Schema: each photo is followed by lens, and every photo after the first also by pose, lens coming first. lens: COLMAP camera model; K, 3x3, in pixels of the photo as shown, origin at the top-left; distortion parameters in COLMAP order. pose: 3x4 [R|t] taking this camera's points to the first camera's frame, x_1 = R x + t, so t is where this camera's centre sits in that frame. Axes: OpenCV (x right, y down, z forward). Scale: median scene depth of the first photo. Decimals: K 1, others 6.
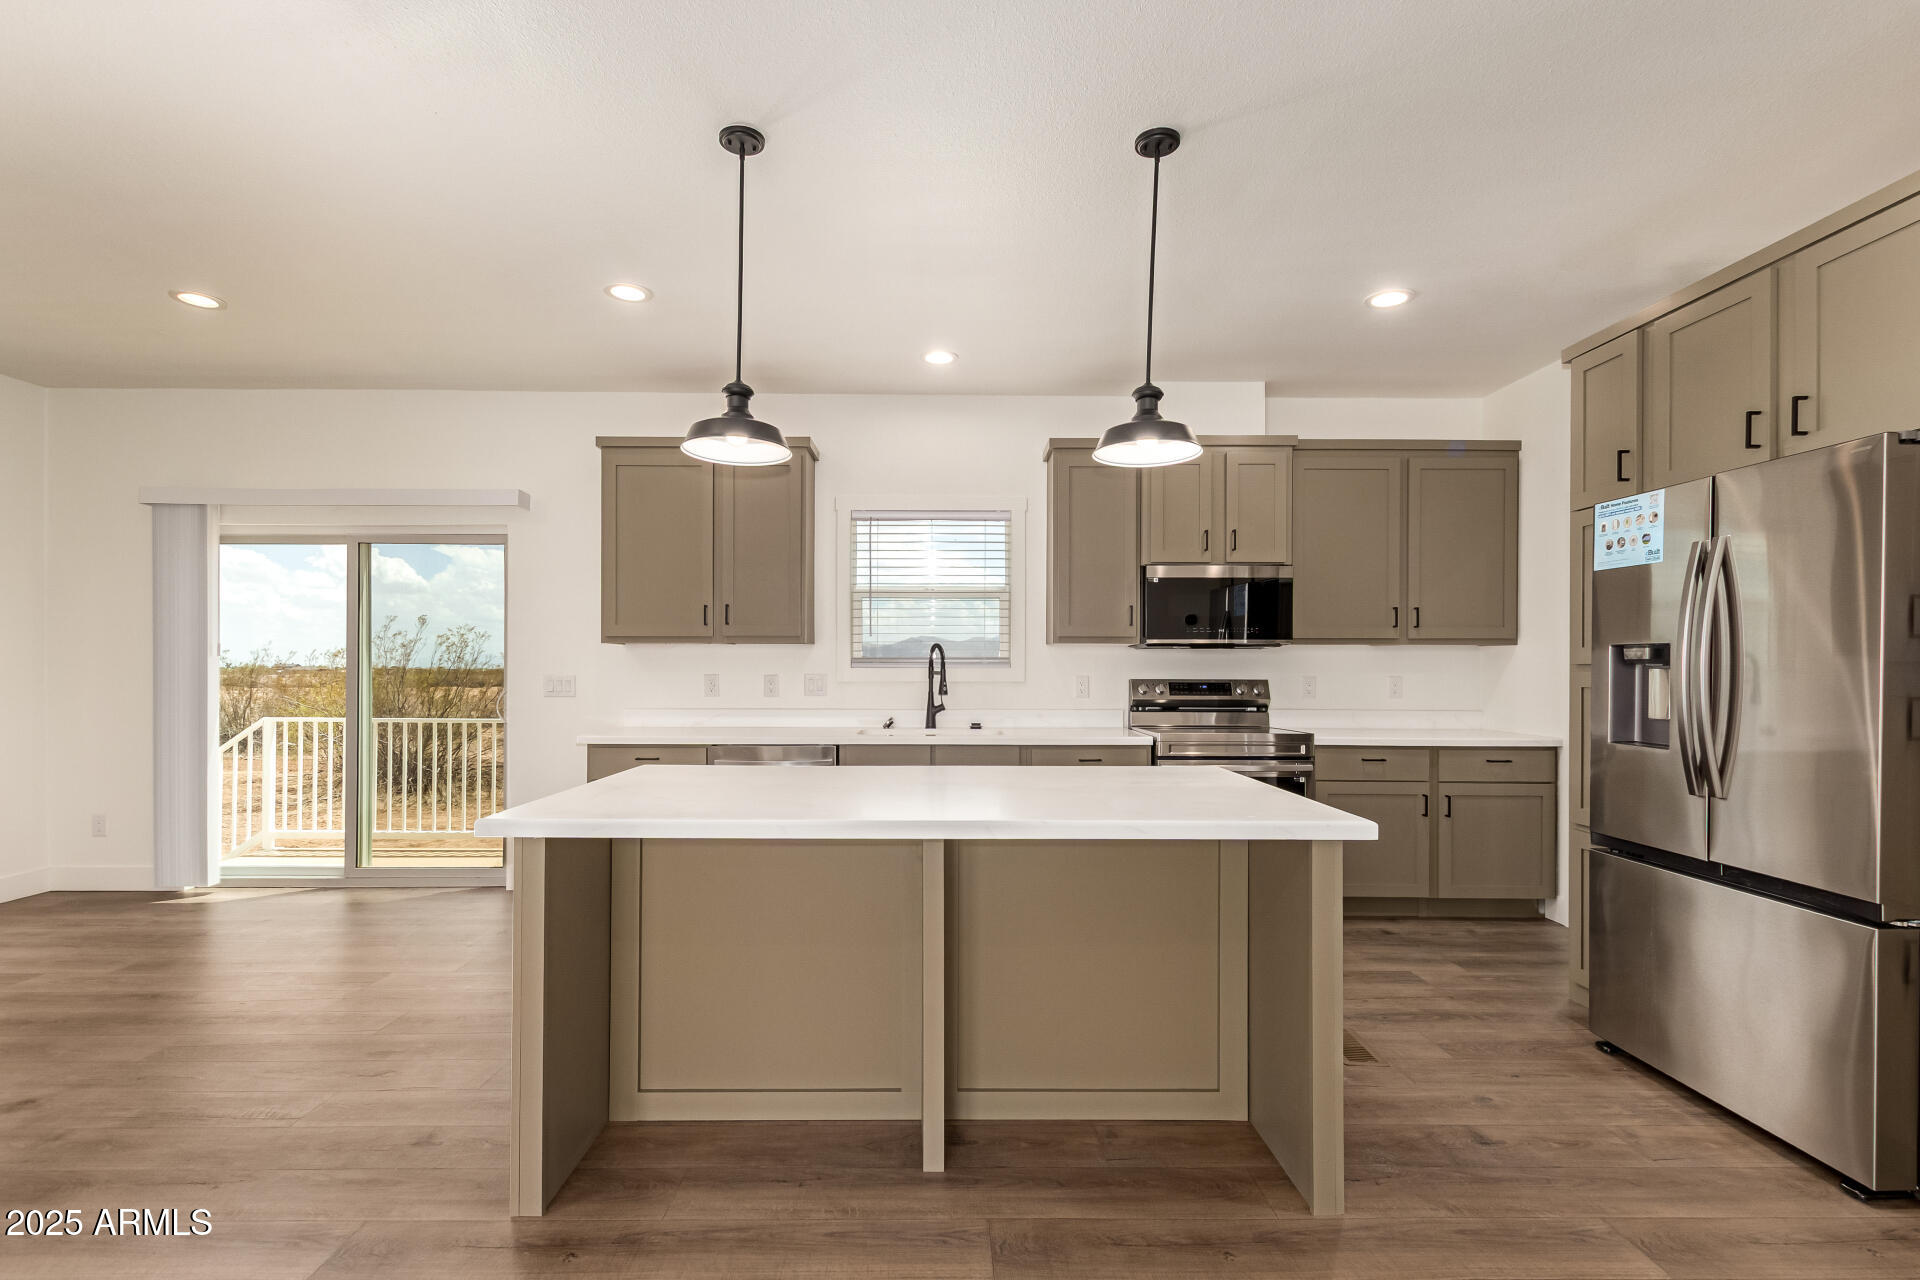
lens RADIAL K [[883.8, 0, 954.7], [0, 883.8, 672.2], [0, 0, 1]] dist [0.014386, -0.006611]
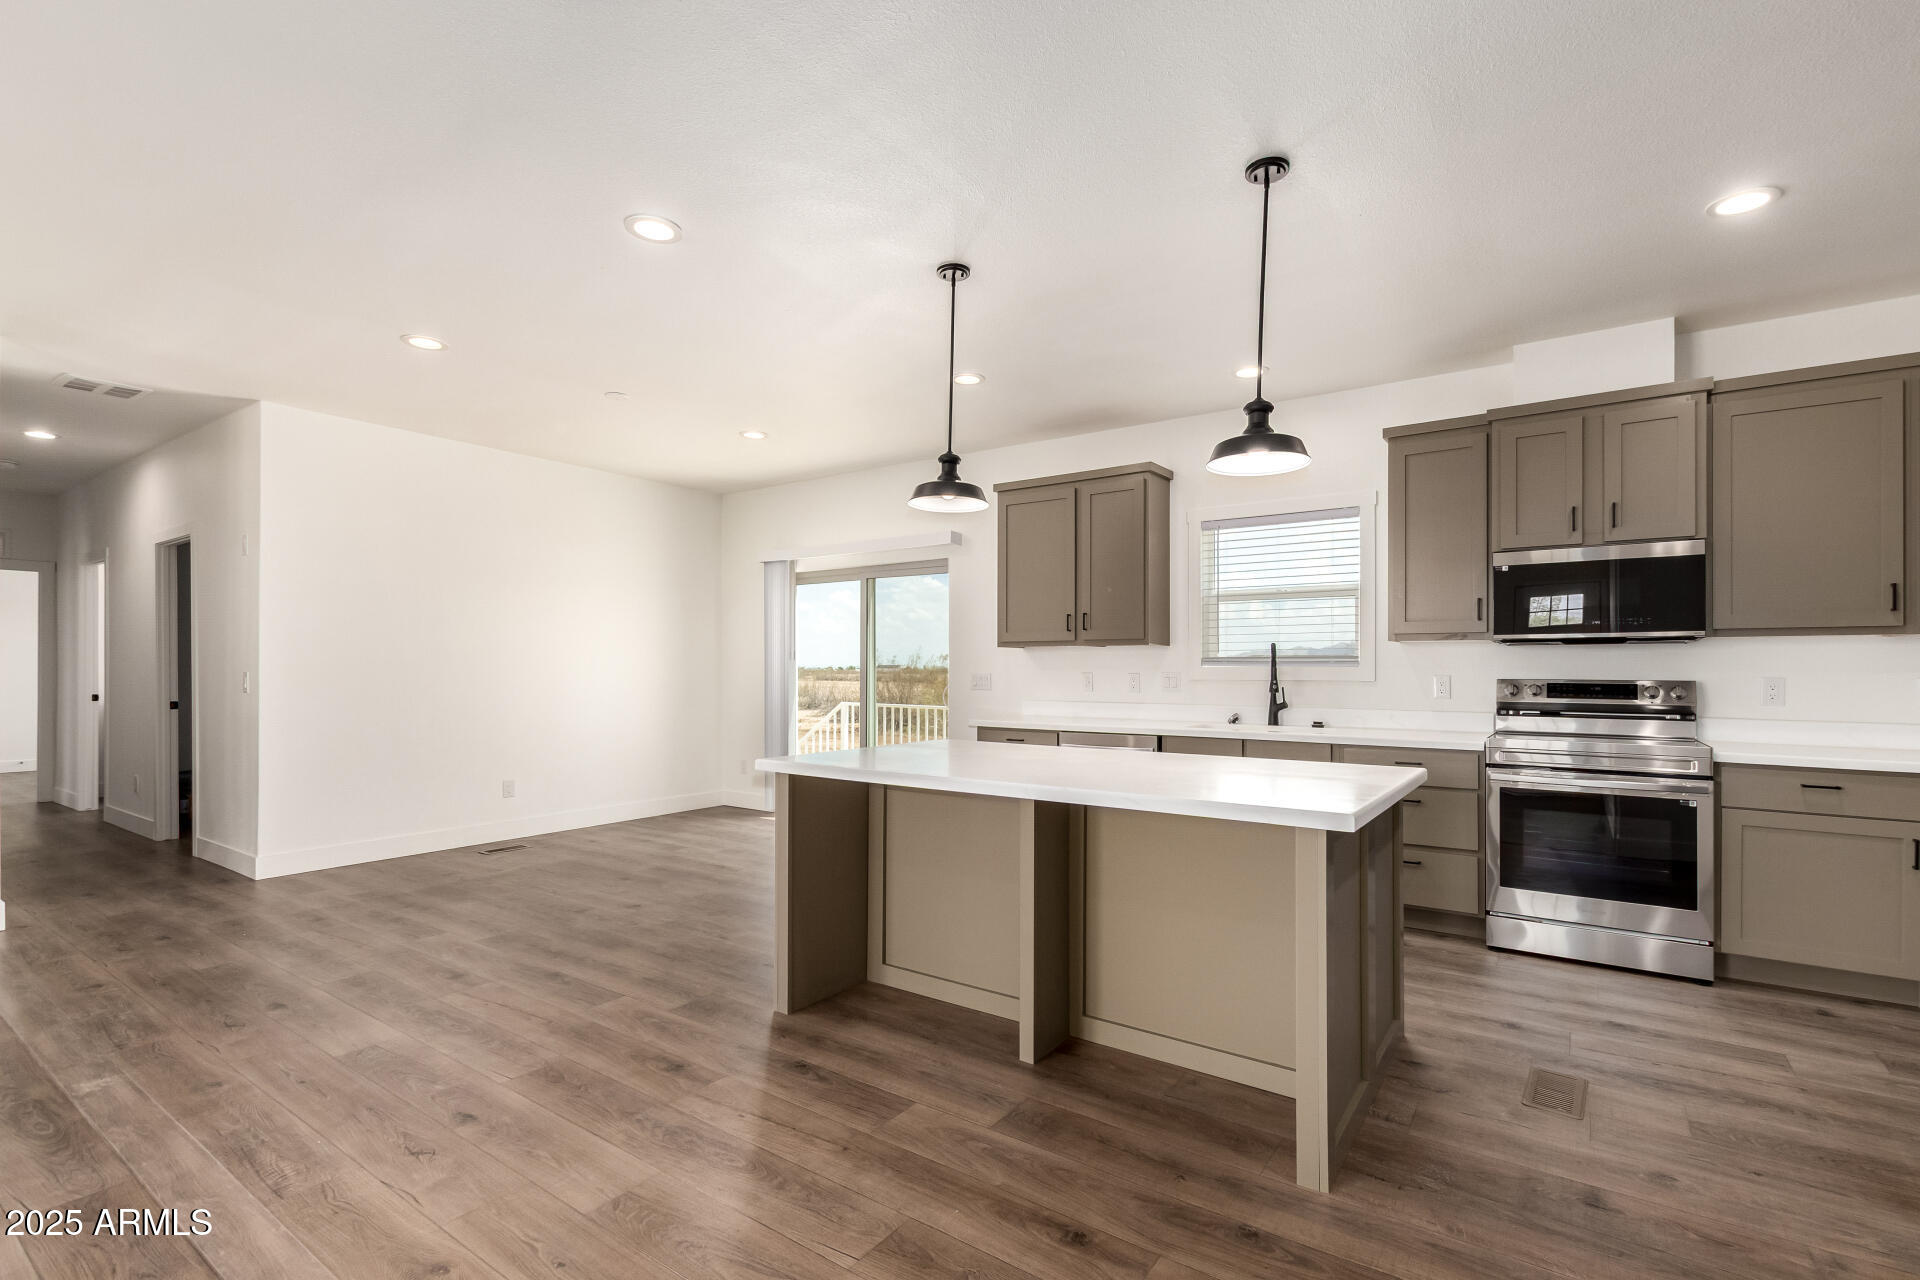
lens RADIAL K [[883.8, 0, 1002.9], [0, 883.8, 669.6], [0, 0, 1]] dist [0.014386, -0.006611]
pose [[0.819474, 0.000597, -0.573116, 0.322884], [-0.002844, 0.999991, -0.003025, 0.002710], [0.573109, 0.004109, 0.819469, -0.028711]]
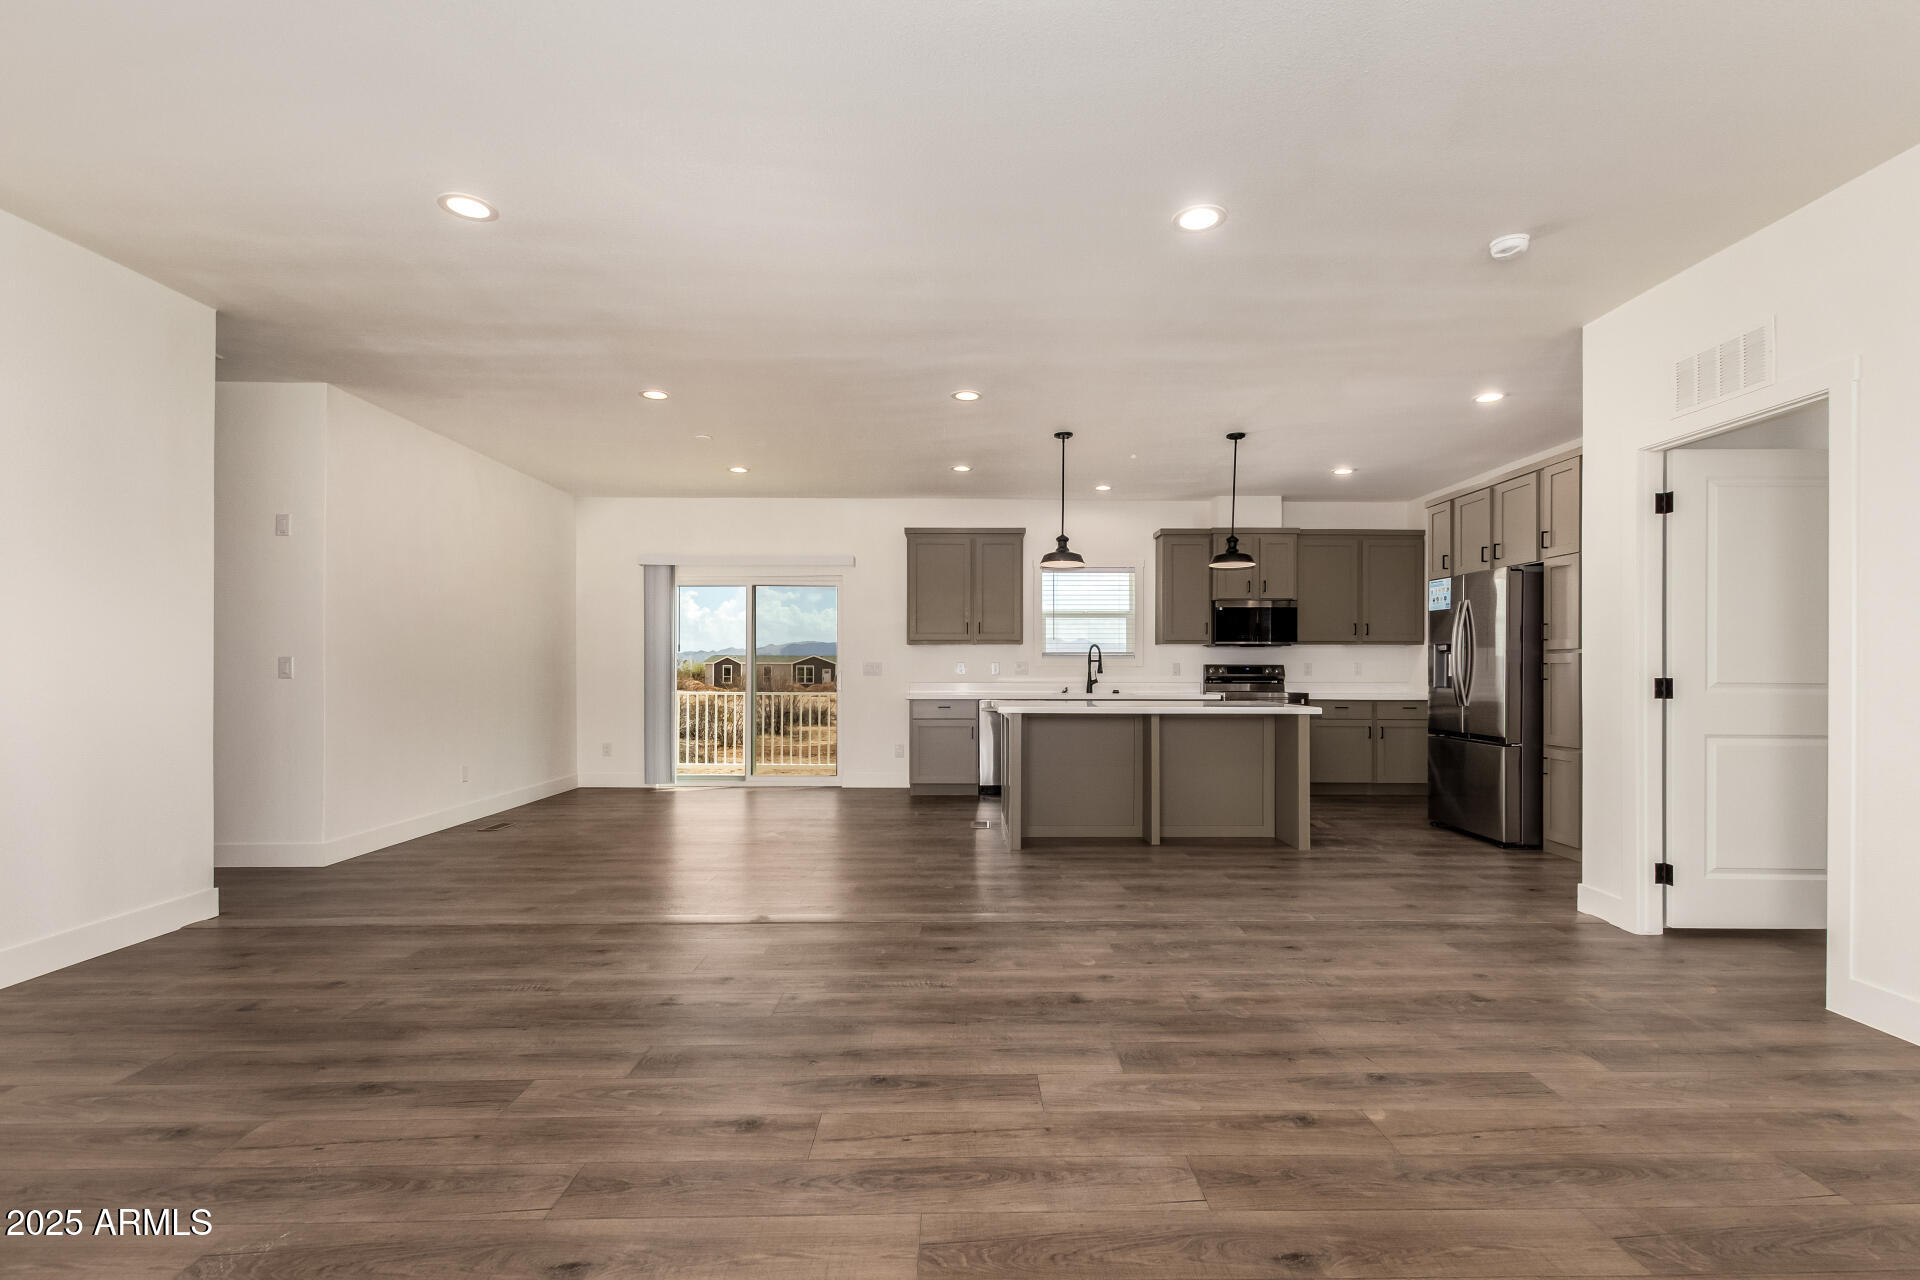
lens RADIAL K [[883.8, 0, 977.3], [0, 883.8, 662.9], [0, 0, 1]] dist [0.014386, -0.006611]
pose [[0.999990, -0.000938, 0.004332, -0.268521], [0.000989, 0.999930, -0.011772, 0.026091], [-0.004321, 0.011776, 0.999921, -0.772669]]
